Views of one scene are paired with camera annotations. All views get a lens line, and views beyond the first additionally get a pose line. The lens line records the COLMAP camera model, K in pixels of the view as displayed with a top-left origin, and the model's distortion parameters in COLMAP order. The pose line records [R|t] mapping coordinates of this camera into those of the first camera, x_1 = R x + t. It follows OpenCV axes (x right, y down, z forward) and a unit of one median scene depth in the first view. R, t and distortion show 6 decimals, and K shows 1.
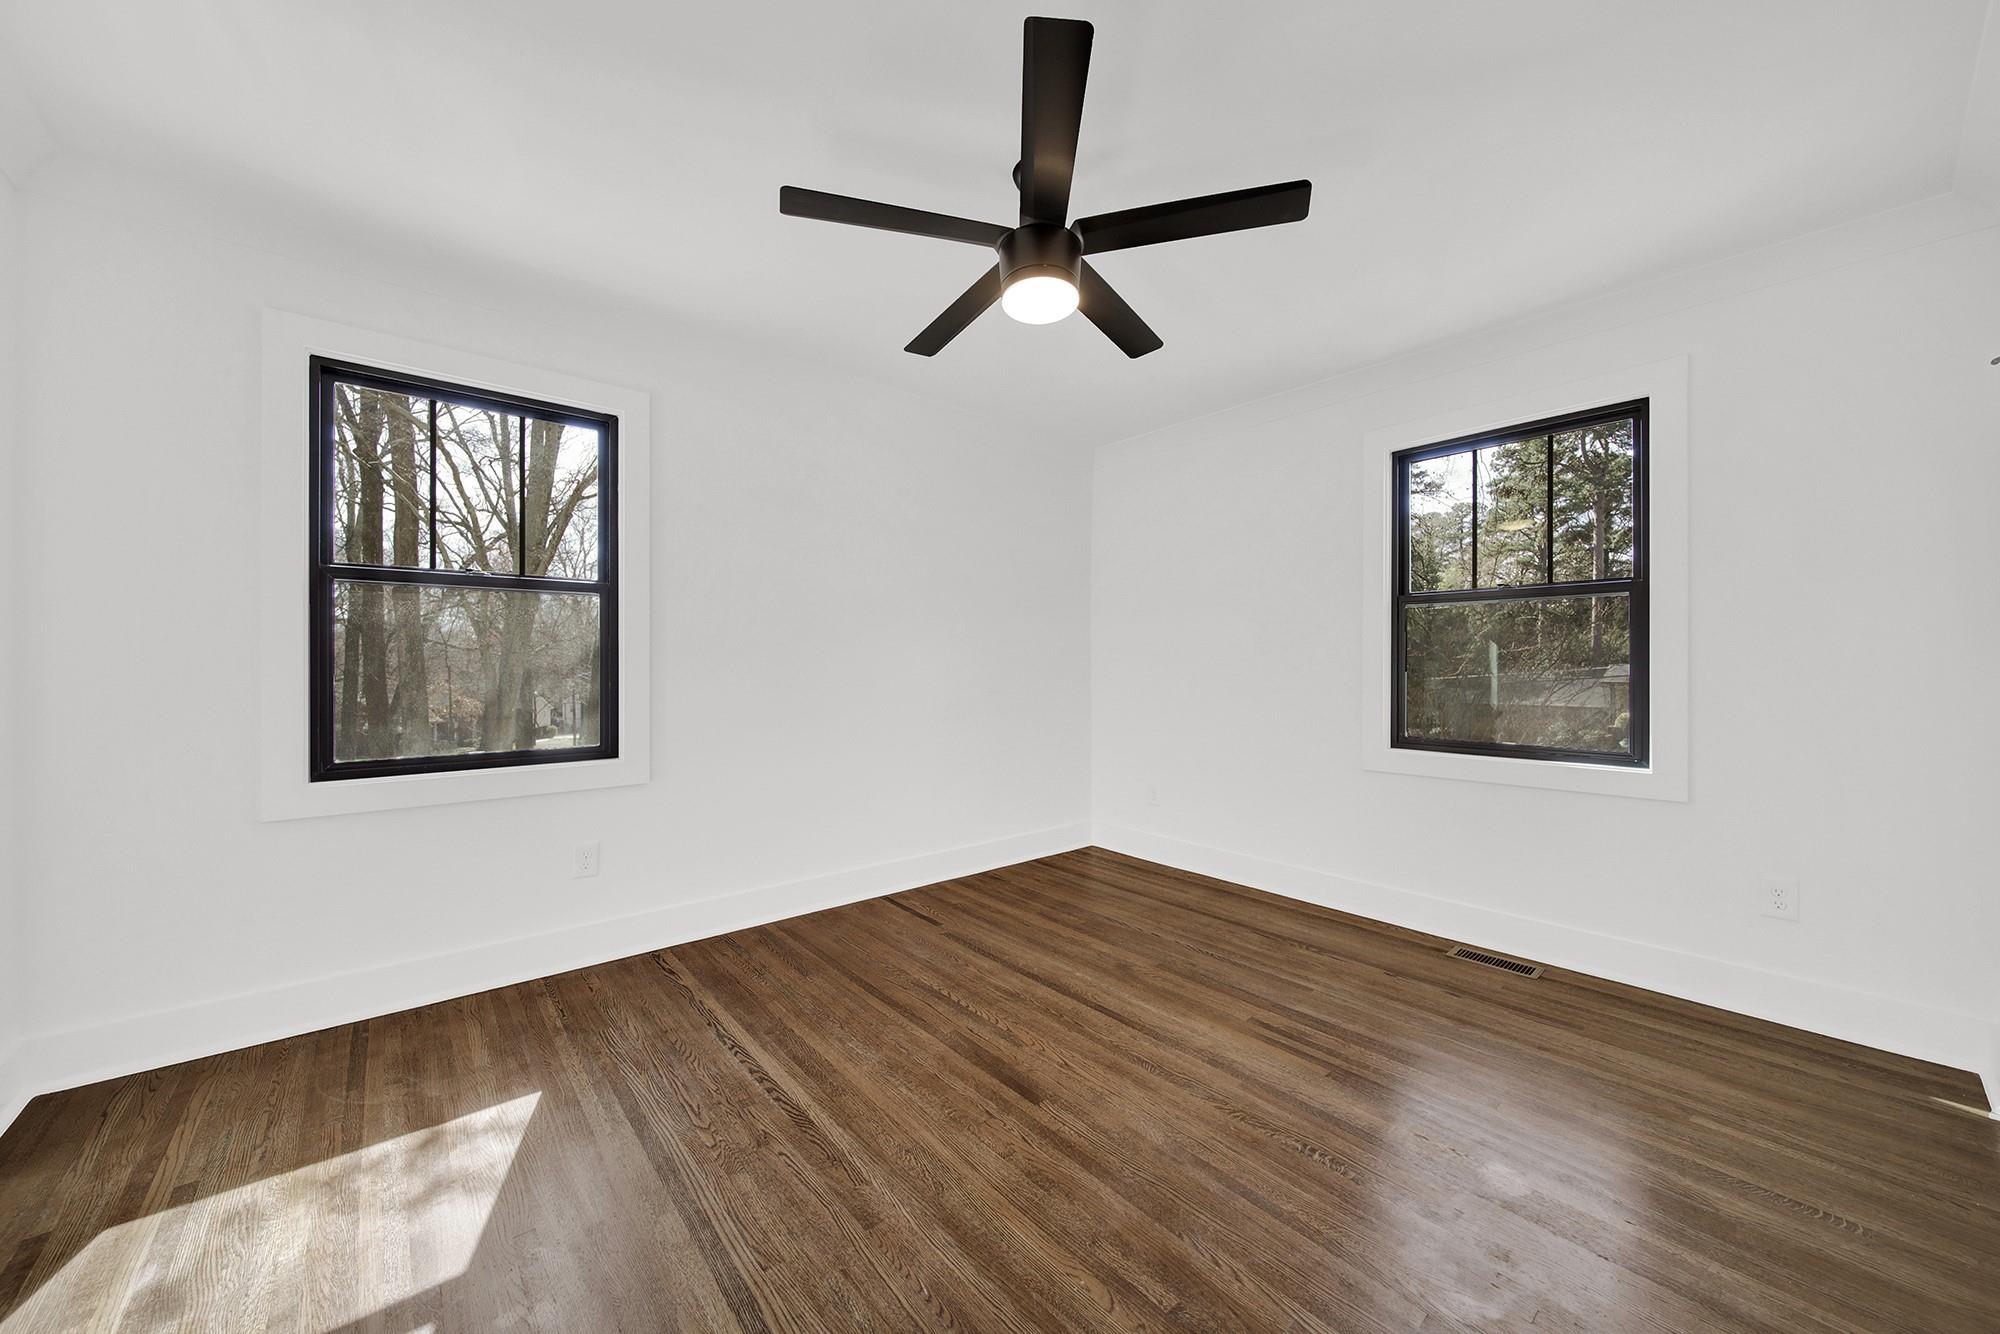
lens RADIAL K [[718.1, 0, 996.5], [0, 718.1, 664.9], [0, 0, 1]] dist [0.001432, -0.001334]
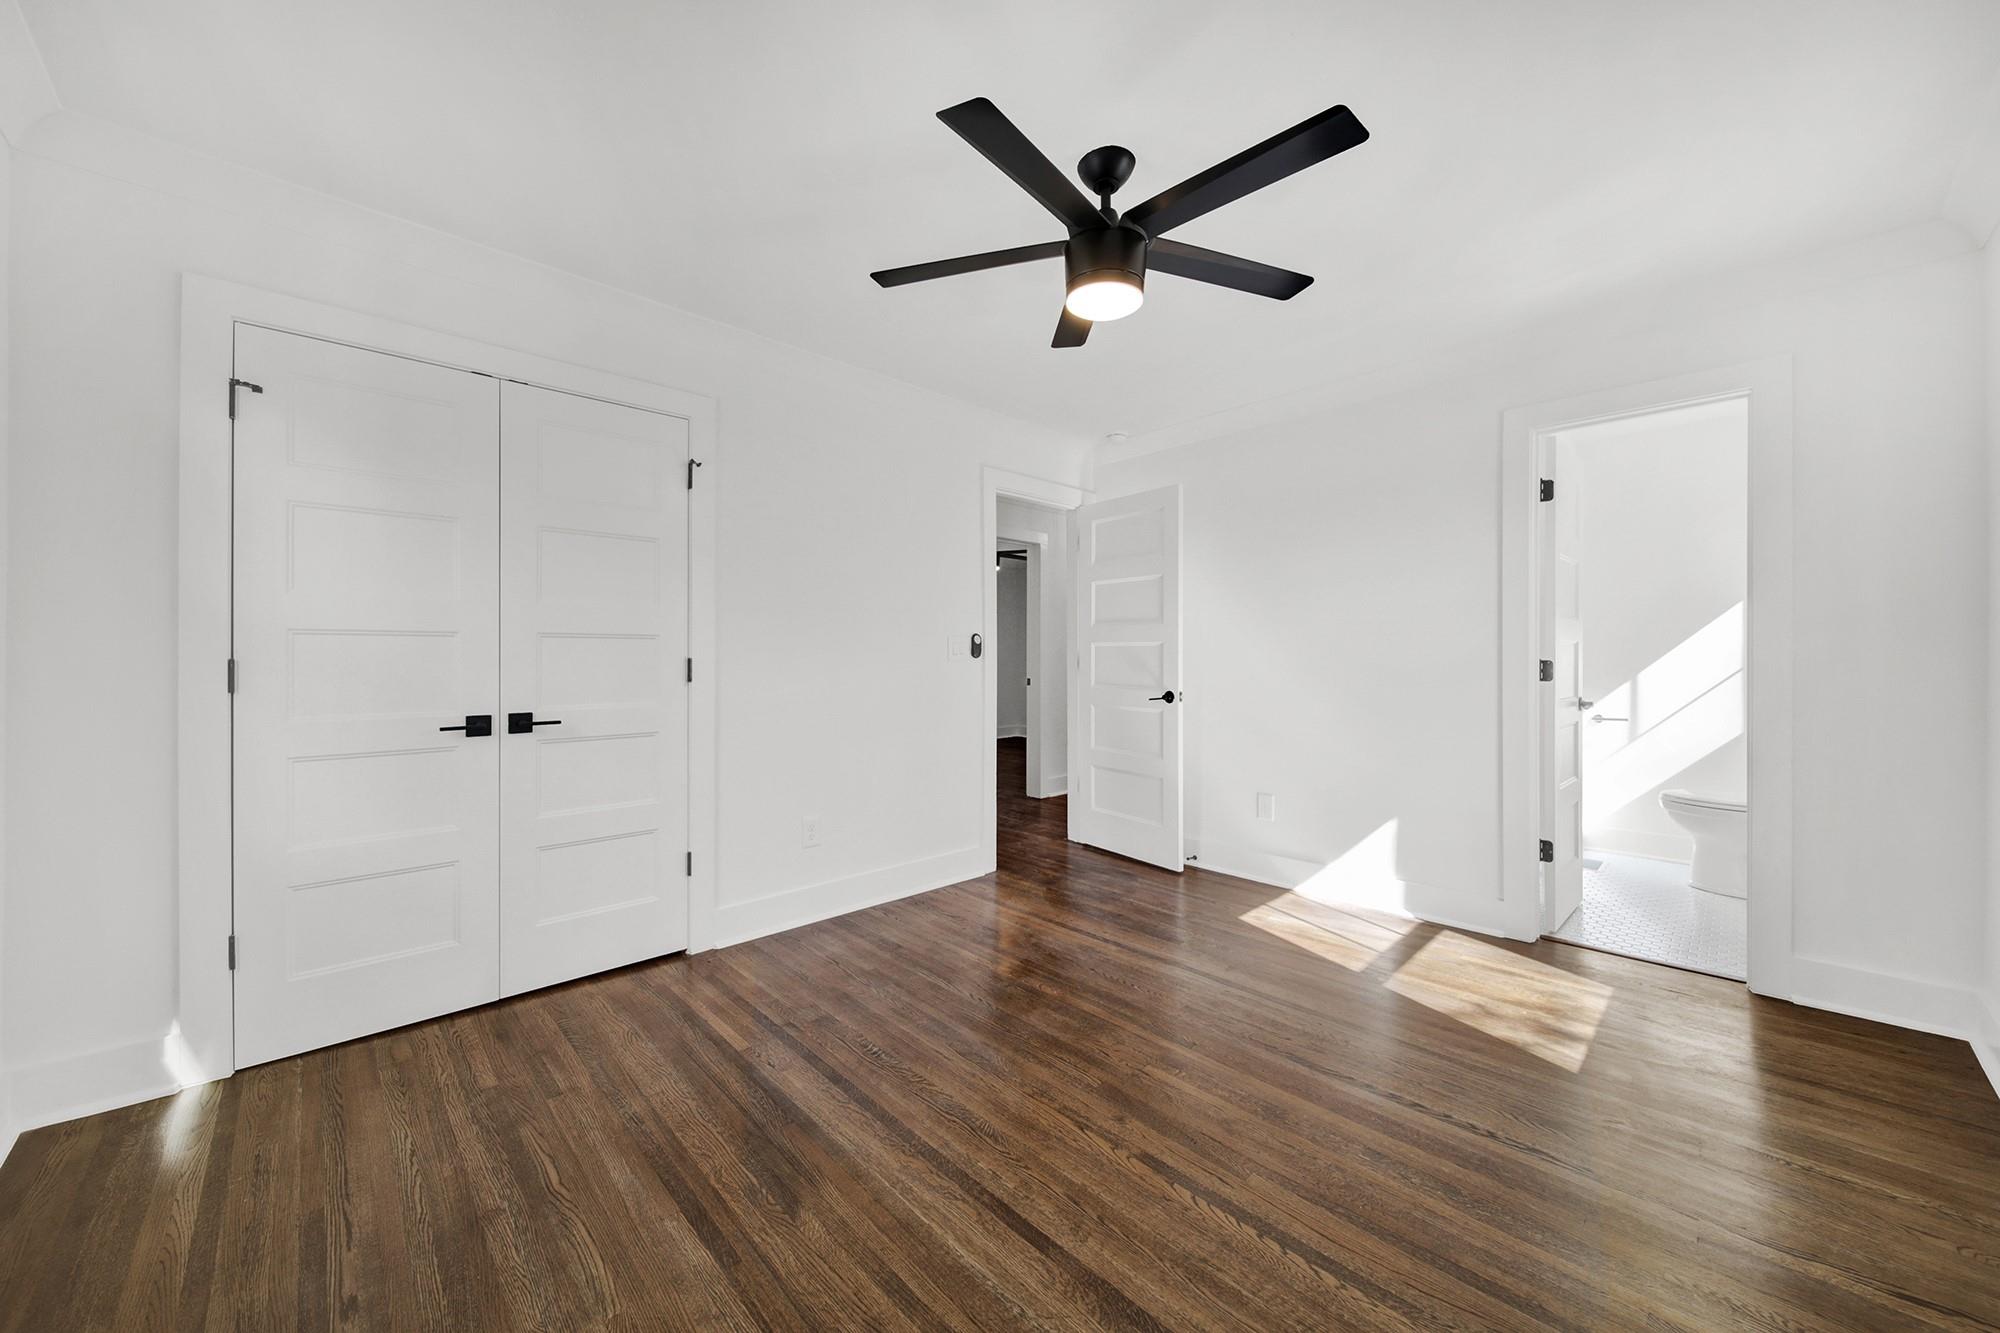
lens RADIAL K [[718.1, 0, 993.7], [0, 718.1, 653.4], [0, 0, 1]] dist [0.001432, -0.001334]
pose [[-0.998036, -0.018301, -0.059907, 0.197719], [-0.018154, 0.999831, -0.002999, -0.008968], [0.059952, -0.001906, -0.998199, 1.386193]]
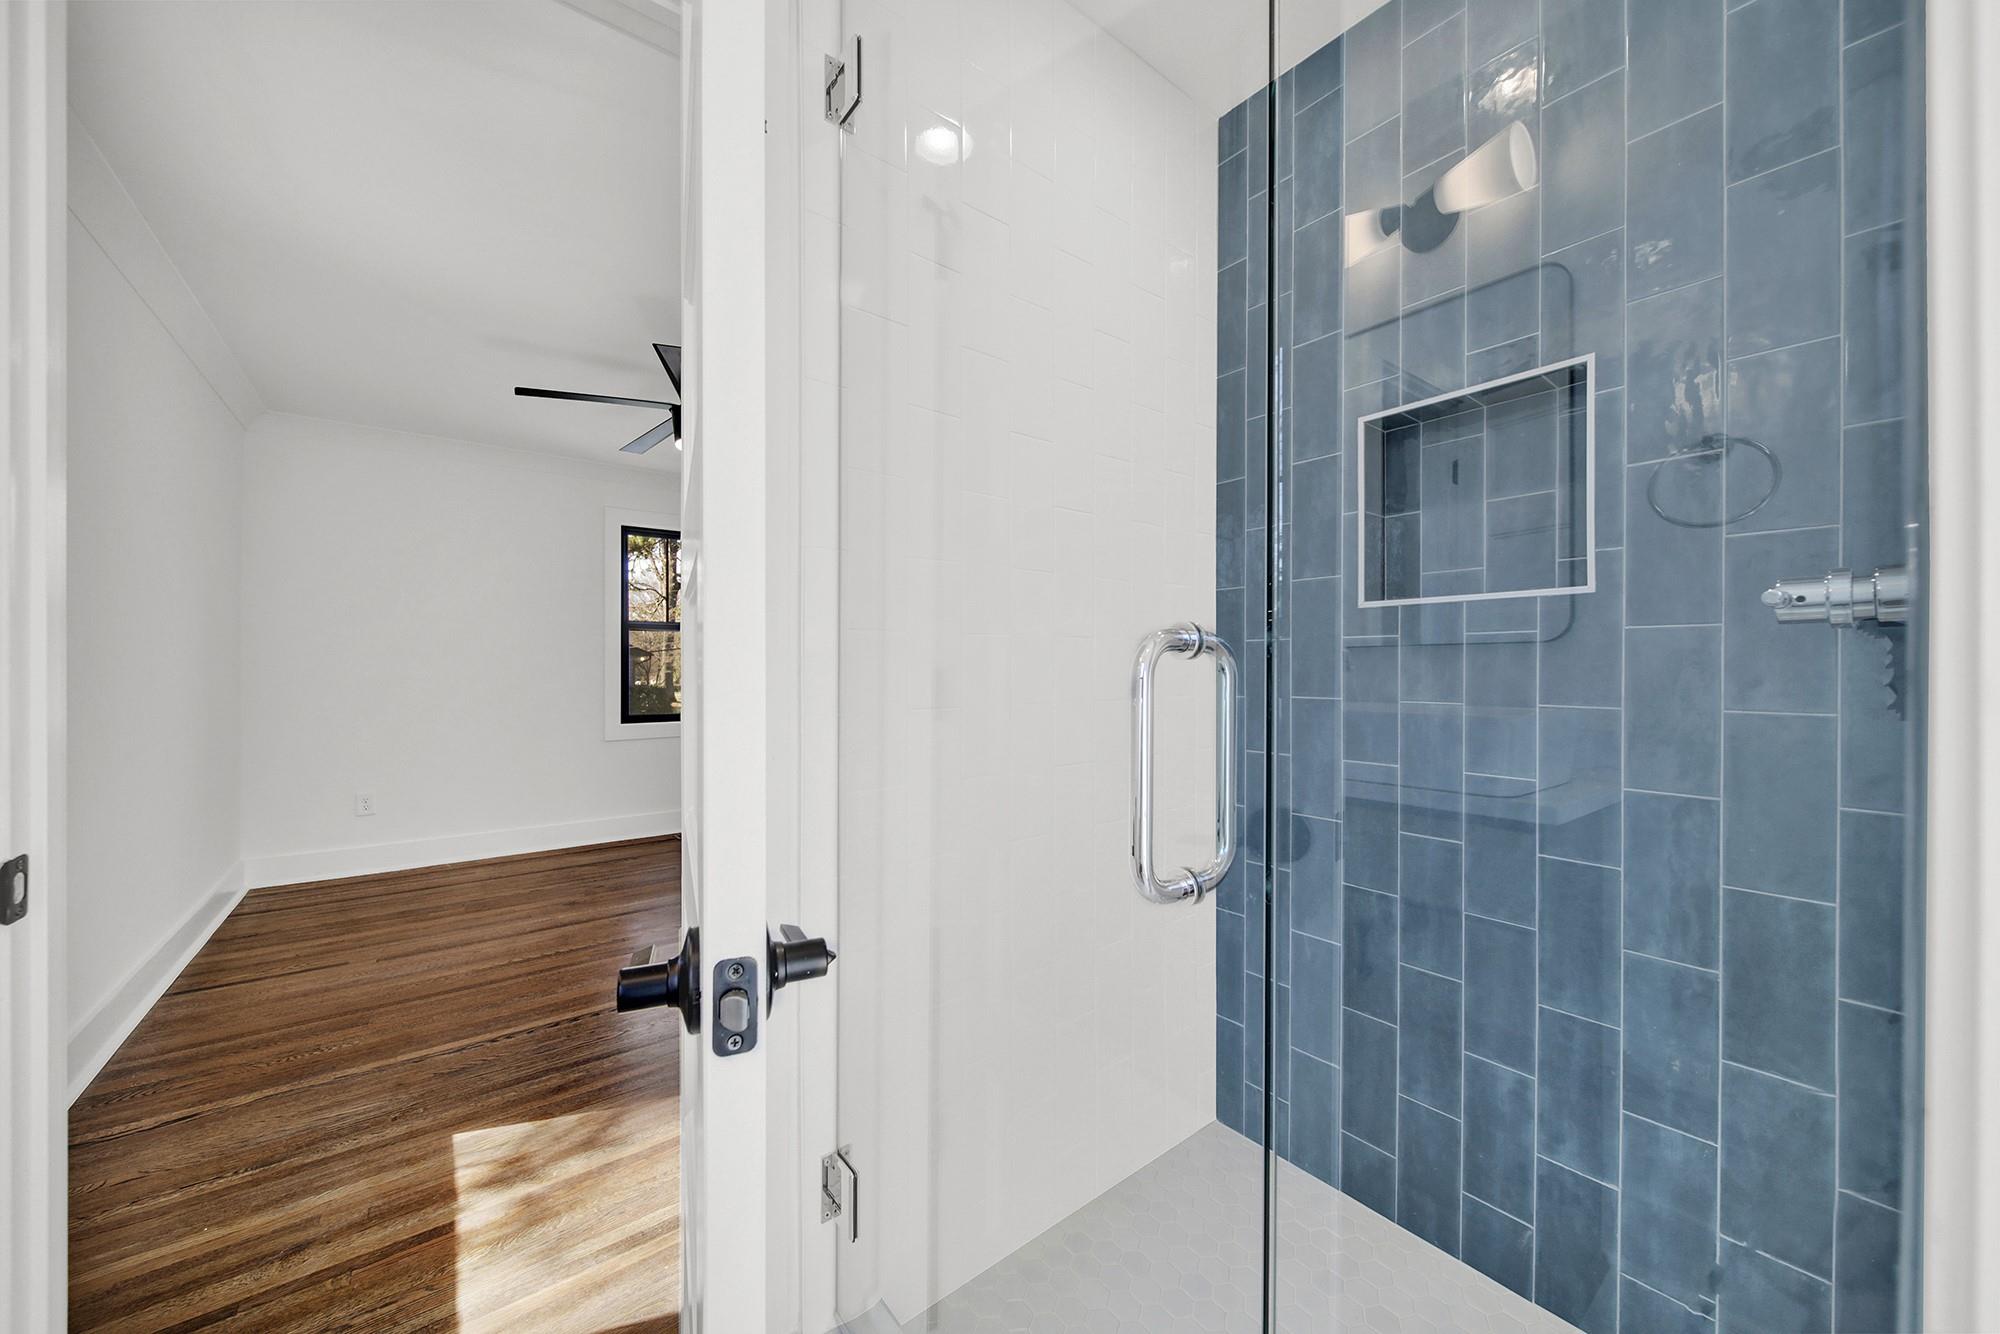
lens RADIAL K [[718.1, 0, 998.1], [0, 718.1, 676.6], [0, 0, 1]] dist [0.001432, -0.001334]
pose [[0.040490, -0.016992, 0.999035, -1.061890], [0.001416, 0.999855, 0.016948, -0.008763], [-0.999179, 0.000729, 0.040508, 0.177919]]
